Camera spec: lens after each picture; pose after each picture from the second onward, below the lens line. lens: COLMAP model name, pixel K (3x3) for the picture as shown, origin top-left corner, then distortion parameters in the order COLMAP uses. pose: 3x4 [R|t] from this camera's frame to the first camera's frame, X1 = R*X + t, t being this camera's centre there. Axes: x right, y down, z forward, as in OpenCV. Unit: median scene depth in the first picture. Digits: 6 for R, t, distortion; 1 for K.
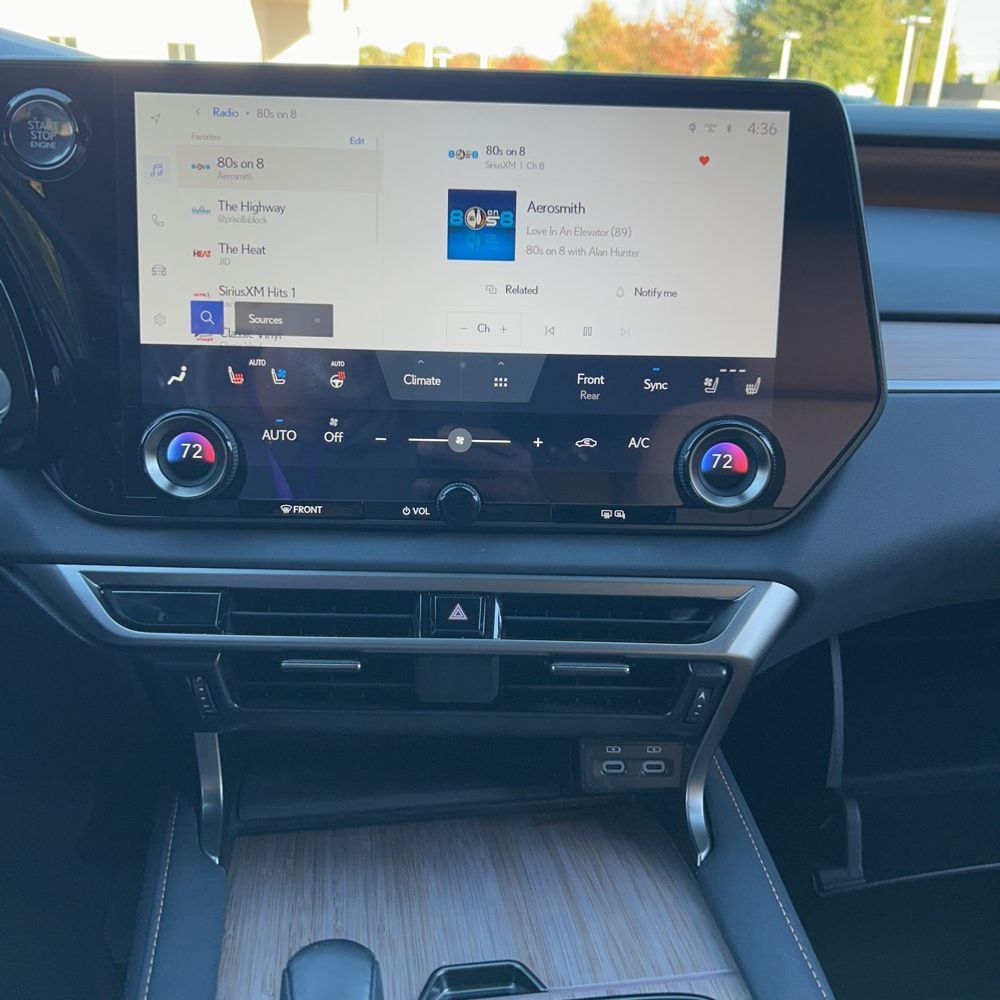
lens RADIAL K [[1047.7, 0, 500.0], [0, 1047.7, 500.0], [0, 0, 1]] dist [0.204091, -0.318353]
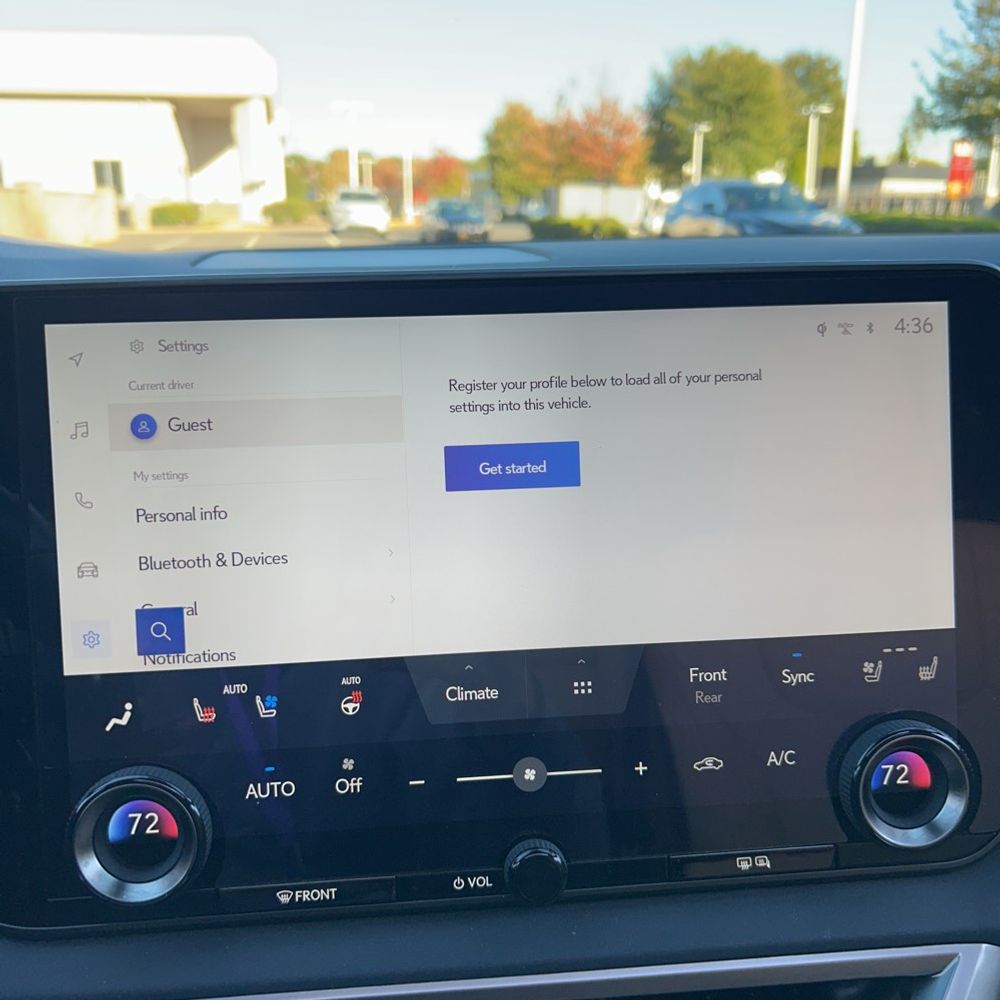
lens RADIAL K [[1023.7, 0, 500.0], [0, 1023.7, 500.0], [0, 0, 1]] dist [0.082419, -0.117837]
pose [[0.996019, -0.062078, 0.063977, -0.090692], [0.065947, 0.996002, -0.060252, -0.199072], [-0.059981, 0.064231, 0.996131, 0.307245]]
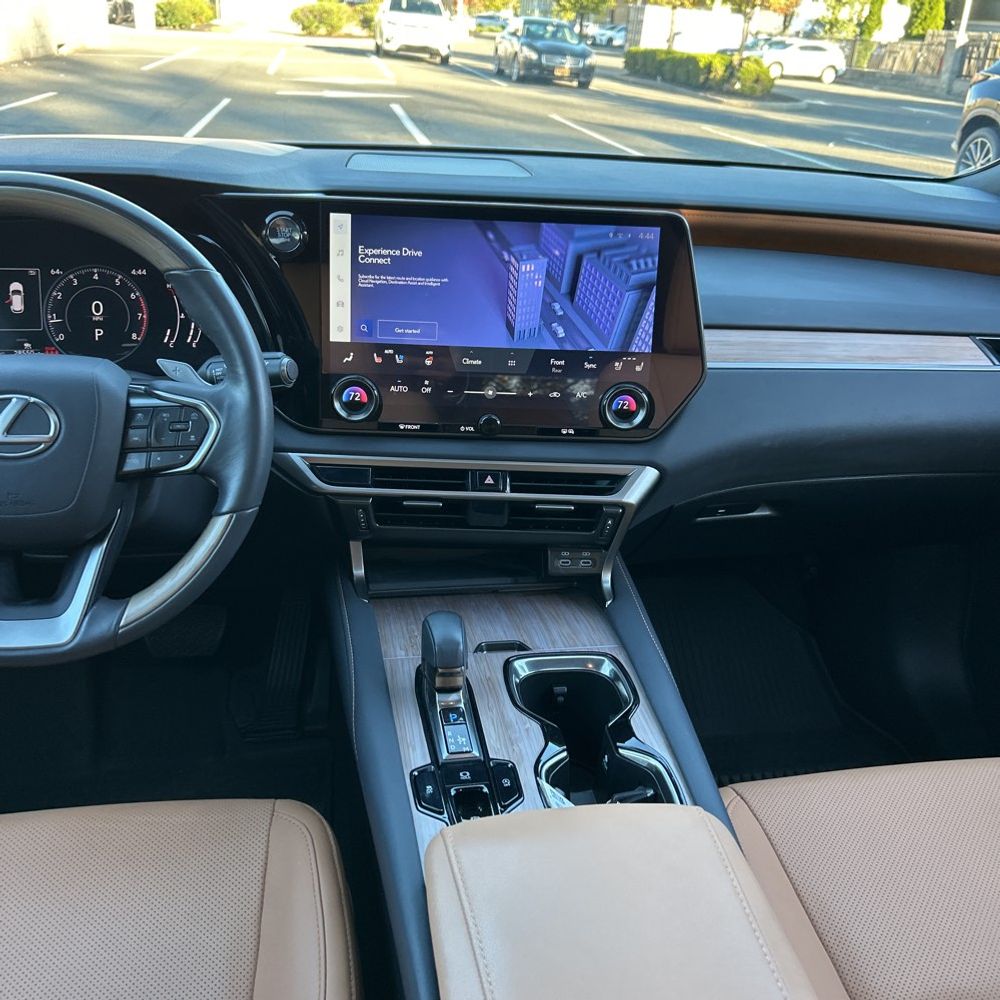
lens RADIAL K [[1047.7, 0, 500.0], [0, 1047.7, 500.0], [0, 0, 1]] dist [0.204091, -0.318353]
pose [[0.999296, 0.009194, 0.036379, -0.090177], [-0.011700, 0.997527, 0.069298, 0.007194], [-0.035652, -0.069675, 0.996932, -0.971018]]
